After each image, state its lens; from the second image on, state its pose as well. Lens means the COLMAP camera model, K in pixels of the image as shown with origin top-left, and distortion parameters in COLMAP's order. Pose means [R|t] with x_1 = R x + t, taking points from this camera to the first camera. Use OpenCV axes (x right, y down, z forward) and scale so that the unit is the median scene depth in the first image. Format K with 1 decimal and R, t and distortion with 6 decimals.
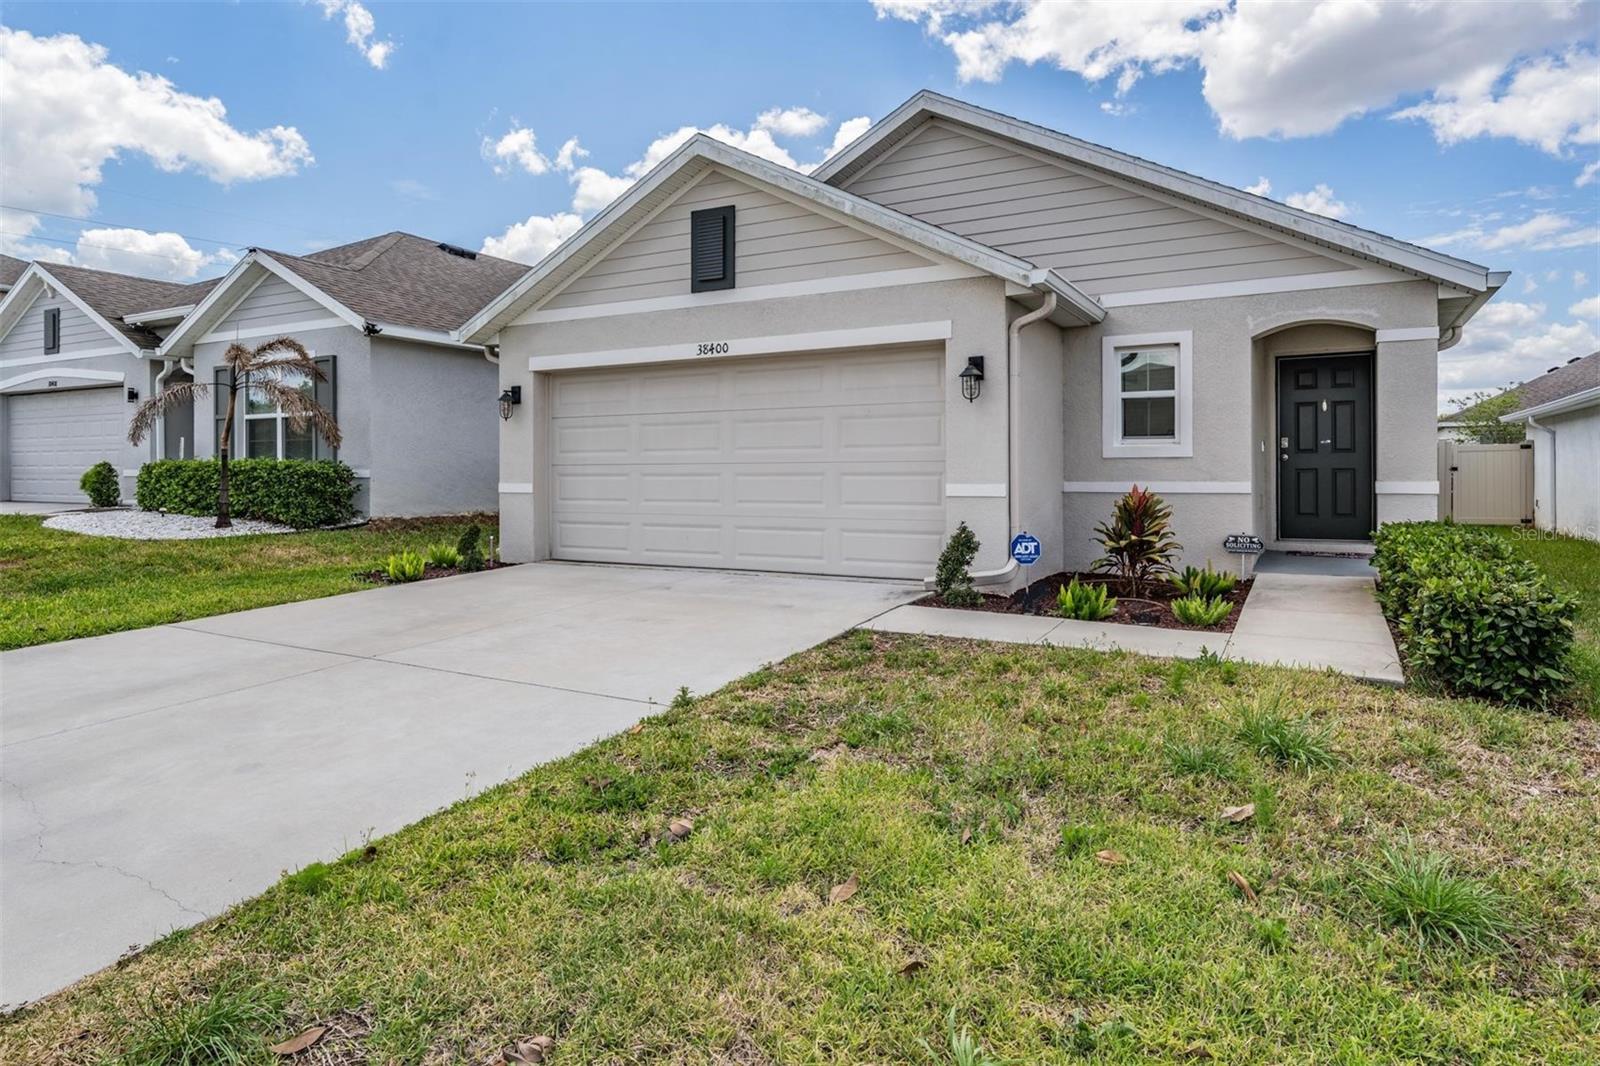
lens RADIAL K [[974.3, 0, 729.8], [0, 974.3, 471.5], [0, 0, 1]] dist [-0.000022, -0.005230]
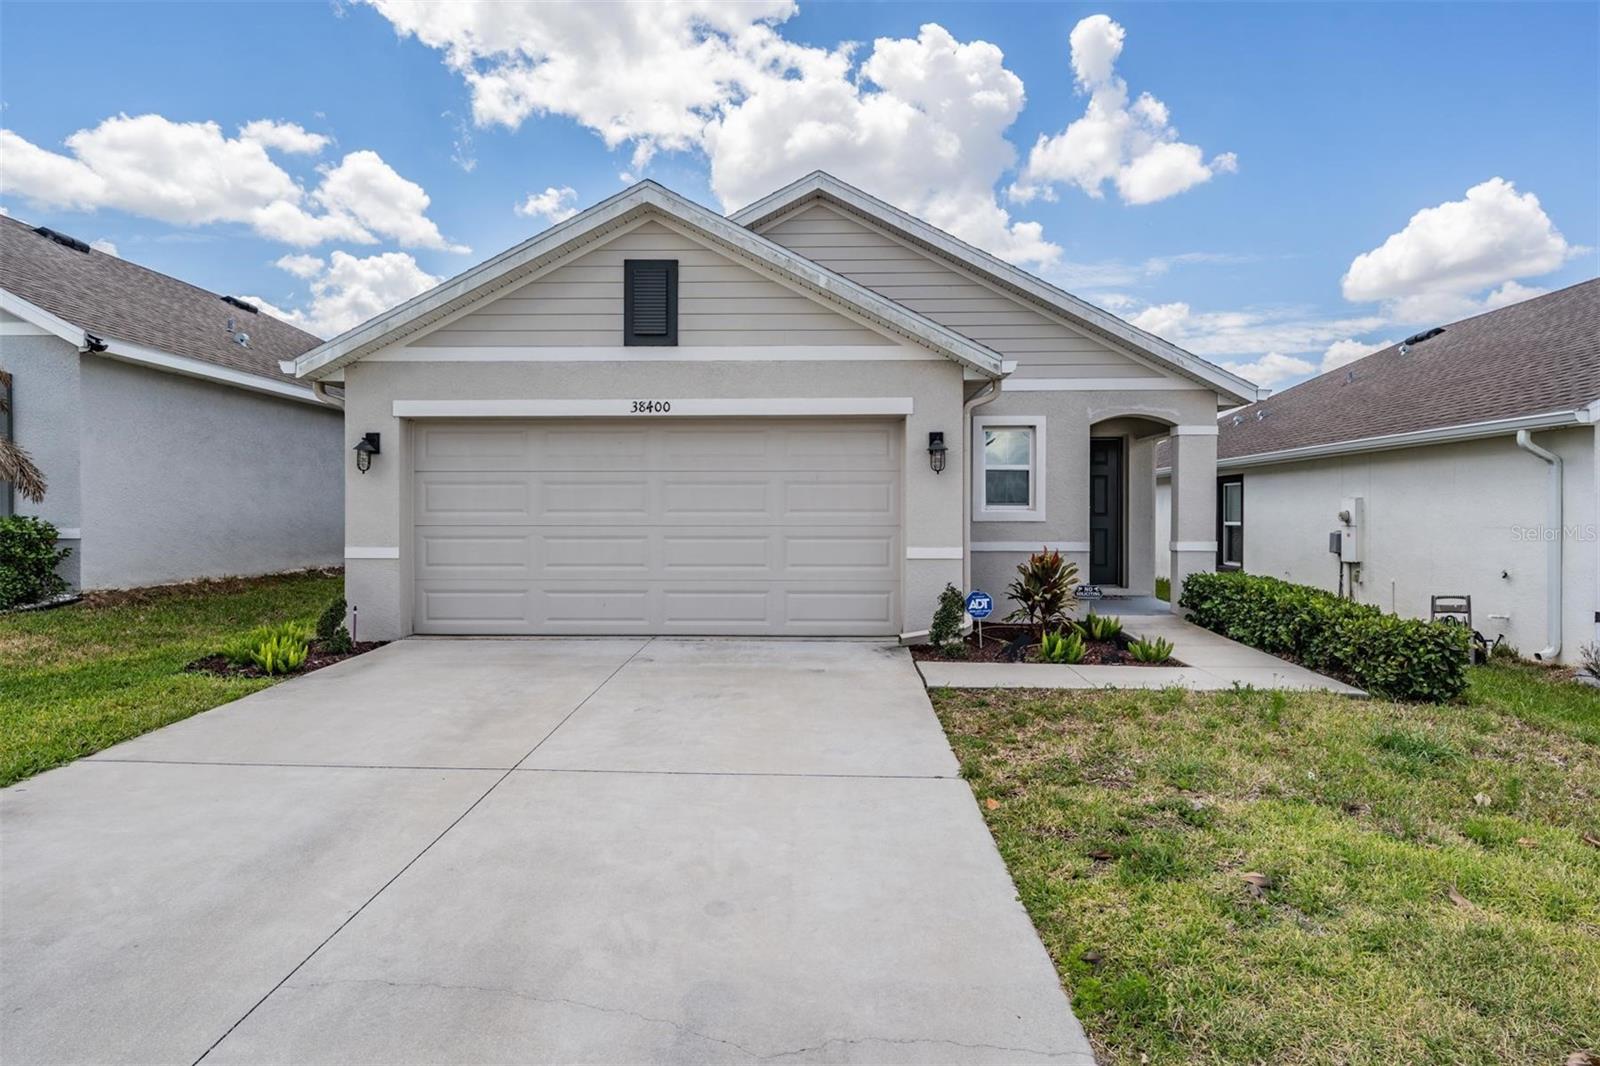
lens RADIAL K [[974.3, 0, 792.8], [0, 974.3, 533.0], [0, 0, 1]] dist [-0.000022, -0.005230]
pose [[0.874773, -0.005068, 0.484506, -0.362485], [-0.003079, 0.999867, 0.016018, -0.017822], [-0.484522, -0.015504, 0.874641, 0.093081]]
